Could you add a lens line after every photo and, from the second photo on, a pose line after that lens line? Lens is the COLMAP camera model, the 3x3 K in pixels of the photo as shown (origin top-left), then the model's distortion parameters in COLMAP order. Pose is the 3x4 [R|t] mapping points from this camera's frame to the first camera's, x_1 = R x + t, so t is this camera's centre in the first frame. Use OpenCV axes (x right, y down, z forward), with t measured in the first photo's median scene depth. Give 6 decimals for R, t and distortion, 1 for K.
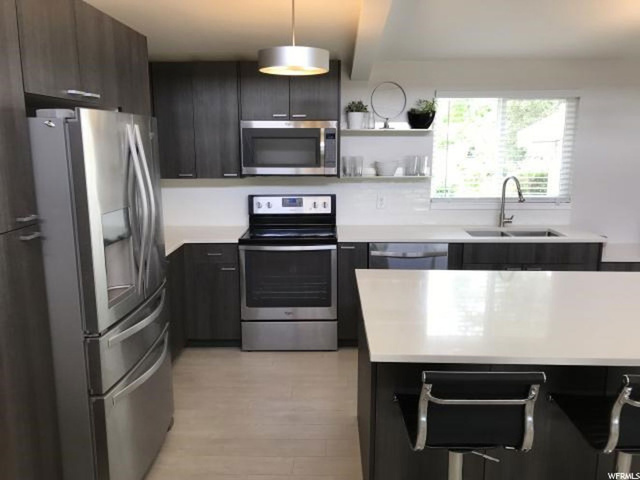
lens RADIAL K [[526.3, 0, 322.3], [0, 526.3, 242.0], [0, 0, 1]] dist [0.043115, -0.027494]
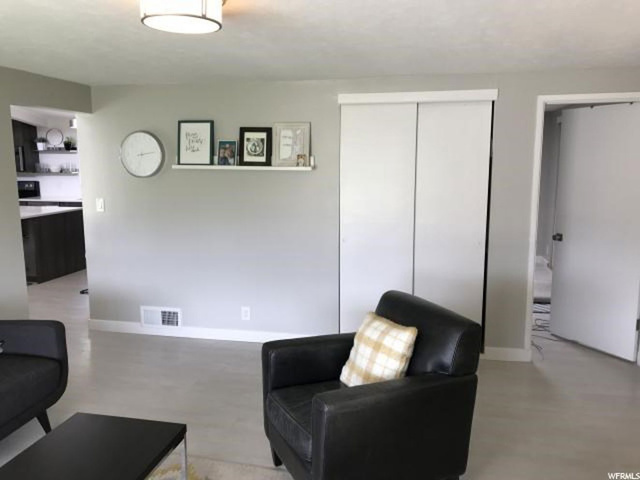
lens RADIAL K [[526.3, 0, 318.7], [0, 526.3, 240.4], [0, 0, 1]] dist [0.043115, -0.027494]
pose [[0.982115, 0.030169, -0.185847, 1.549846], [-0.036071, 0.998944, -0.028457, 0.167338], [0.184792, 0.034652, 0.982167, -0.874953]]
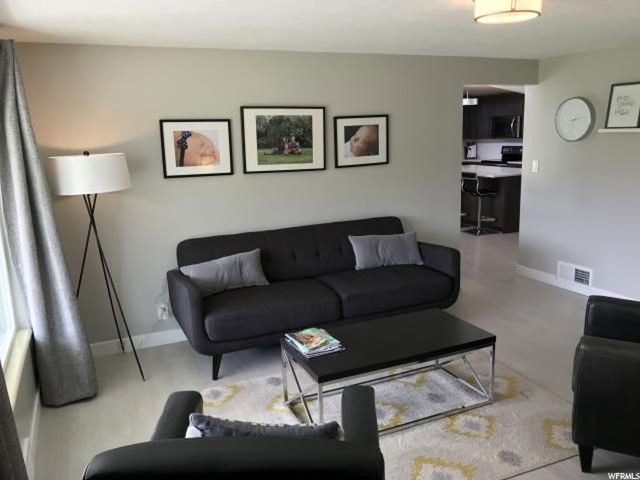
lens RADIAL K [[526.3, 0, 321.6], [0, 526.3, 242.1], [0, 0, 1]] dist [0.043115, -0.027494]
pose [[0.440731, 0.173933, -0.880627, 1.798669], [-0.140594, 0.982315, 0.123654, 0.170717], [0.886561, 0.069313, 0.457390, -0.887425]]
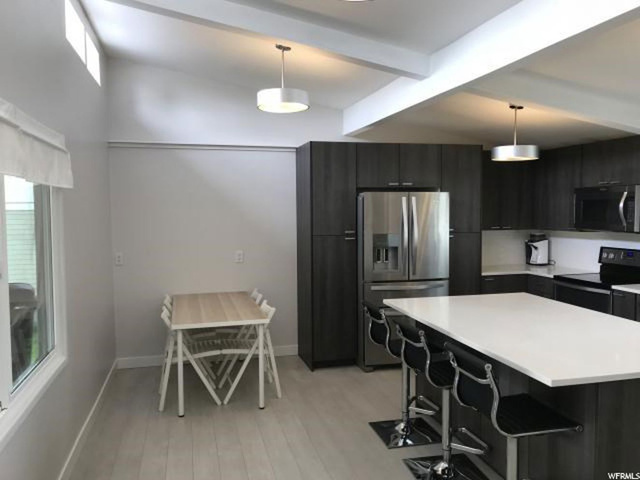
lens RADIAL K [[526.3, 0, 319.0], [0, 526.3, 239.4], [0, 0, 1]] dist [0.043115, -0.027494]
pose [[0.273326, 0.059928, -0.960053, 0.876047], [-0.179109, 0.983774, 0.010417, -0.002307], [0.945099, 0.169107, 0.279625, 0.037387]]
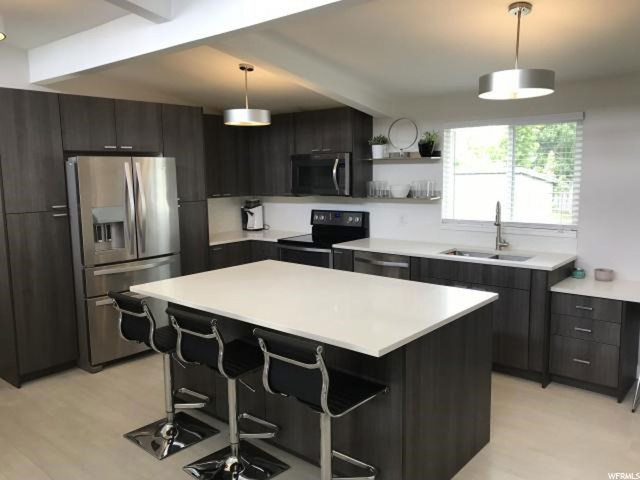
lens RADIAL K [[526.3, 0, 314.7], [0, 526.3, 236.3], [0, 0, 1]] dist [0.043115, -0.027494]
pose [[0.770371, 0.068419, -0.633914, 0.720789], [-0.107729, 0.993899, -0.023646, 0.007390], [0.628429, 0.086507, 0.773042, -0.012478]]
